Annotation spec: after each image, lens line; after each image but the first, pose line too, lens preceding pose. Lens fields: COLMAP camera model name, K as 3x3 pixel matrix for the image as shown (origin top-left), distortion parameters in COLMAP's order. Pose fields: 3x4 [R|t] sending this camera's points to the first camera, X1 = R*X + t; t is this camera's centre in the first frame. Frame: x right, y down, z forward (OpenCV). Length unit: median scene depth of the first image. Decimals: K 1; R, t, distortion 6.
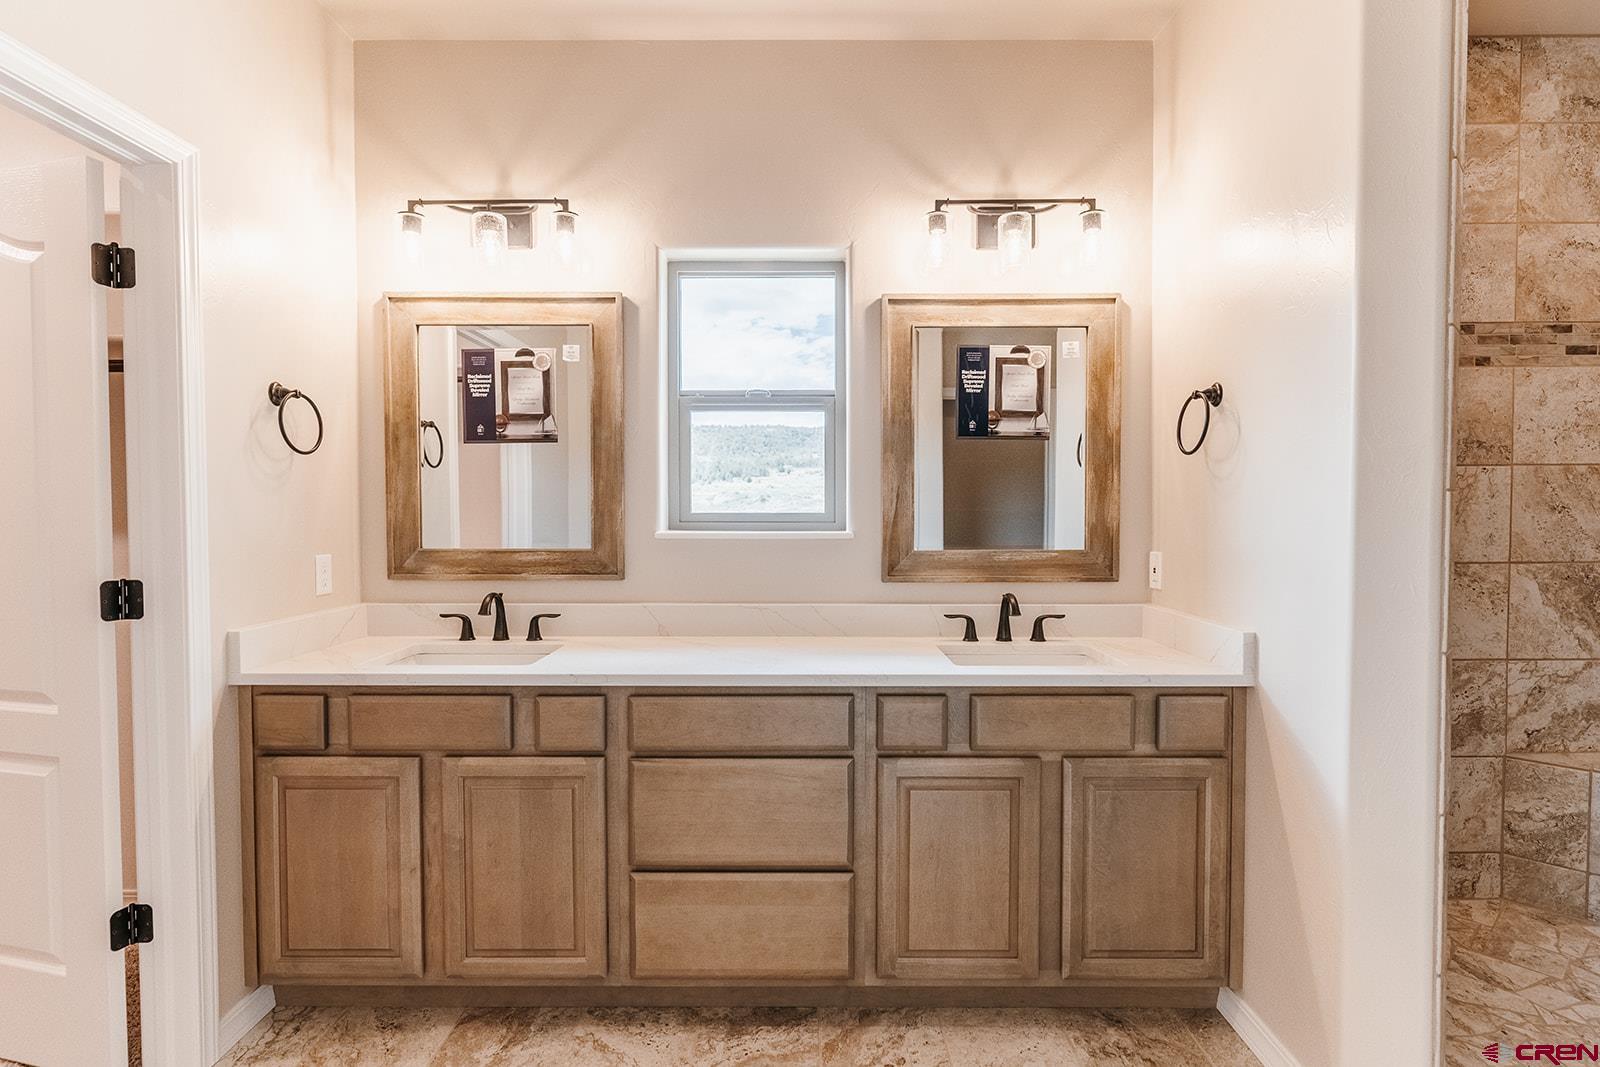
lens RADIAL K [[780.9, 0, 842.2], [0, 780.9, 531.3], [0, 0, 1]] dist [0.002307, 0.000032]
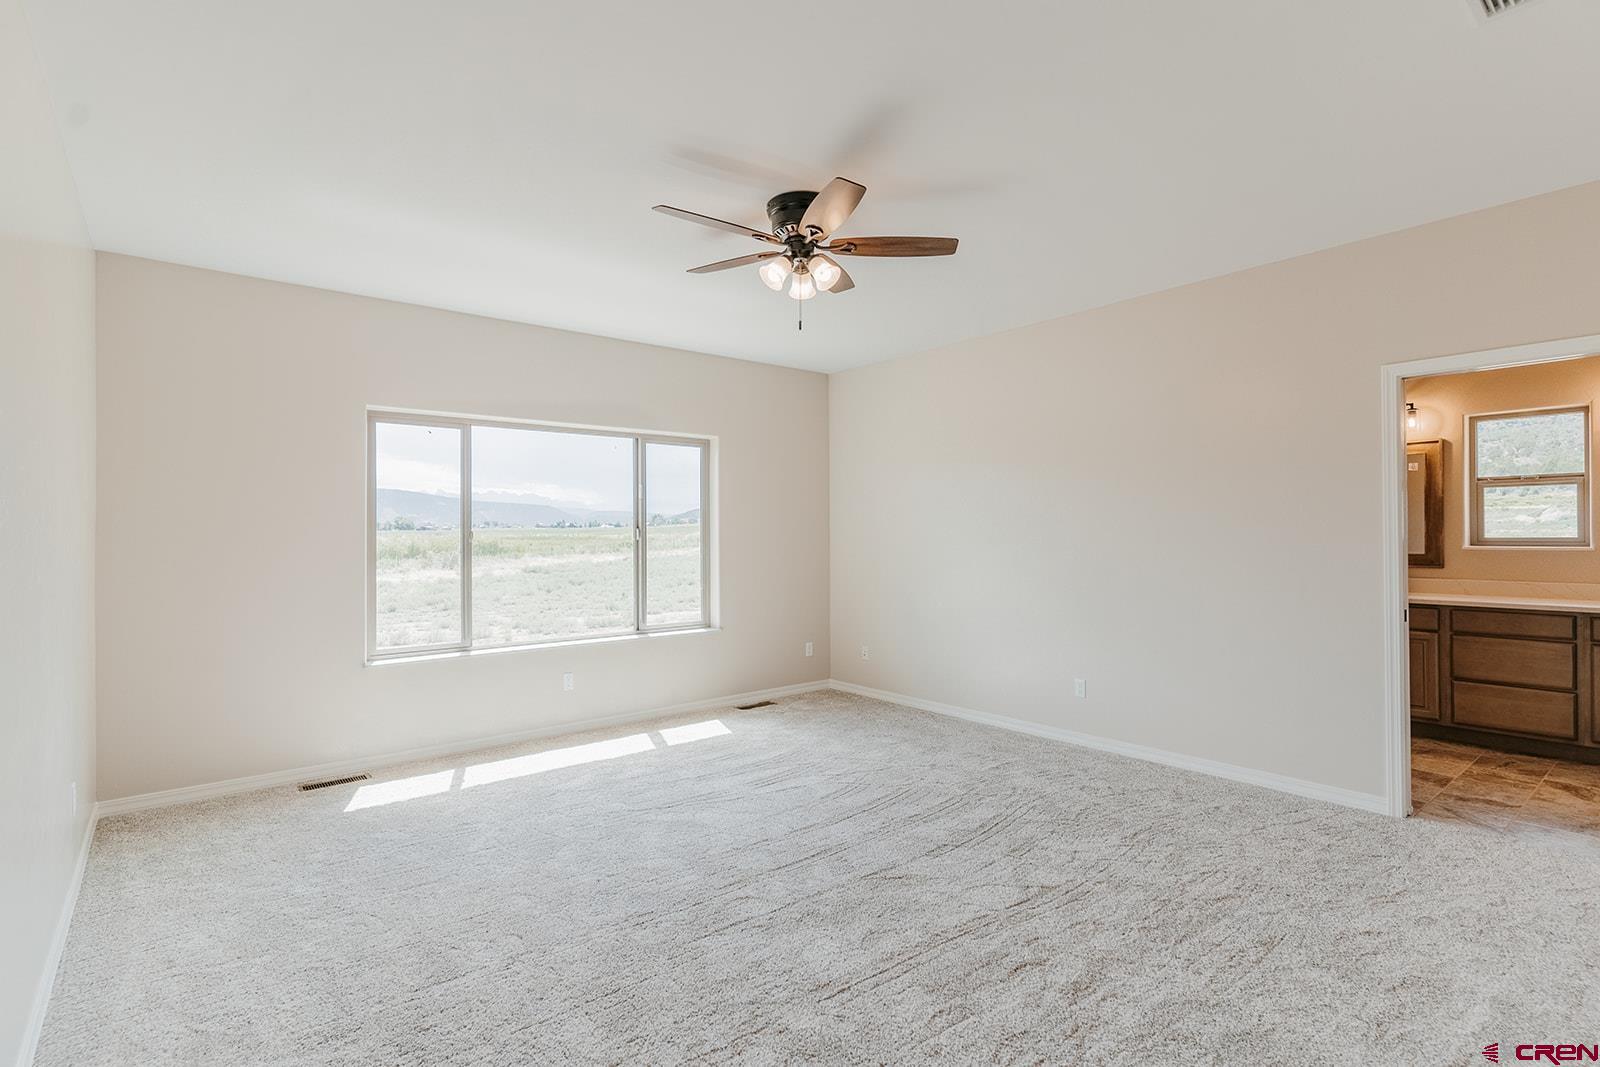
lens RADIAL K [[780.9, 0, 785.9], [0, 780.9, 532.5], [0, 0, 1]] dist [0.002307, 0.000032]
pose [[0.600088, -0.006071, -0.799911, 0.372961], [-0.015612, 0.999692, -0.019300, 0.034041], [0.799782, 0.024070, 0.599808, -1.813265]]
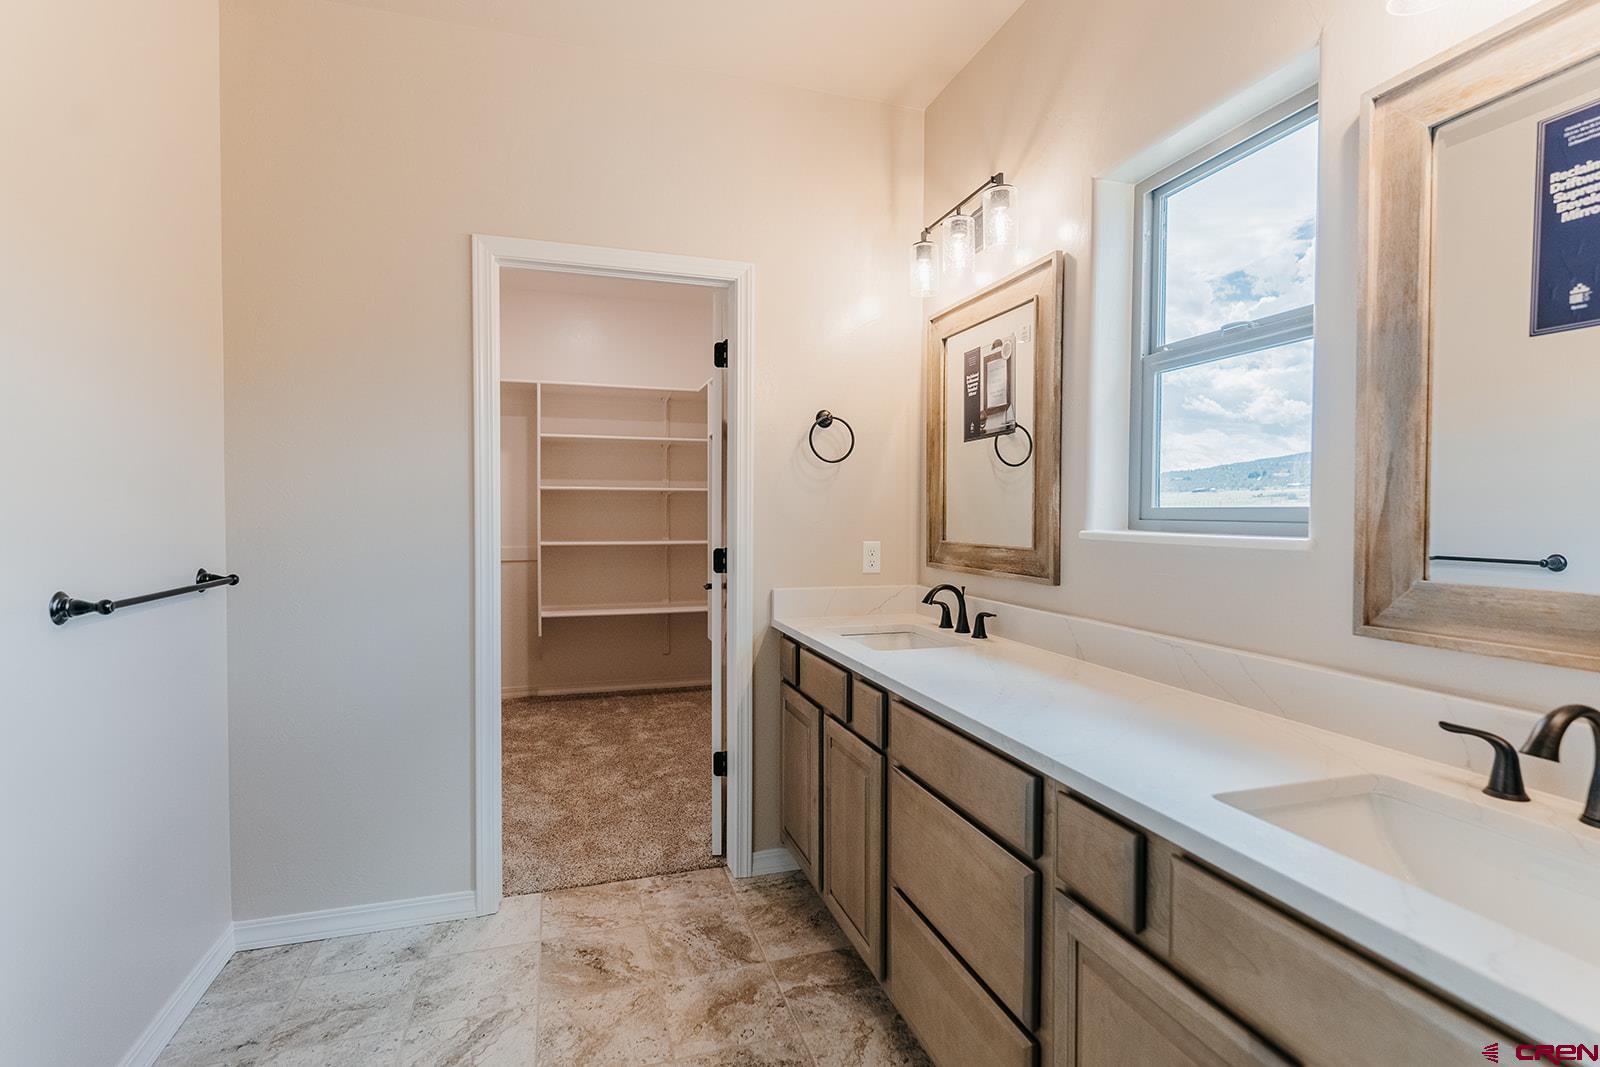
lens RADIAL K [[780.9, 0, 768.2], [0, 780.9, 530.0], [0, 0, 1]] dist [0.002307, 0.000032]
pose [[0.259301, 0.023511, -0.965510, 0.471351], [-0.031321, 0.999383, 0.015924, -0.002682], [0.965289, 0.026112, 0.259877, 0.479347]]
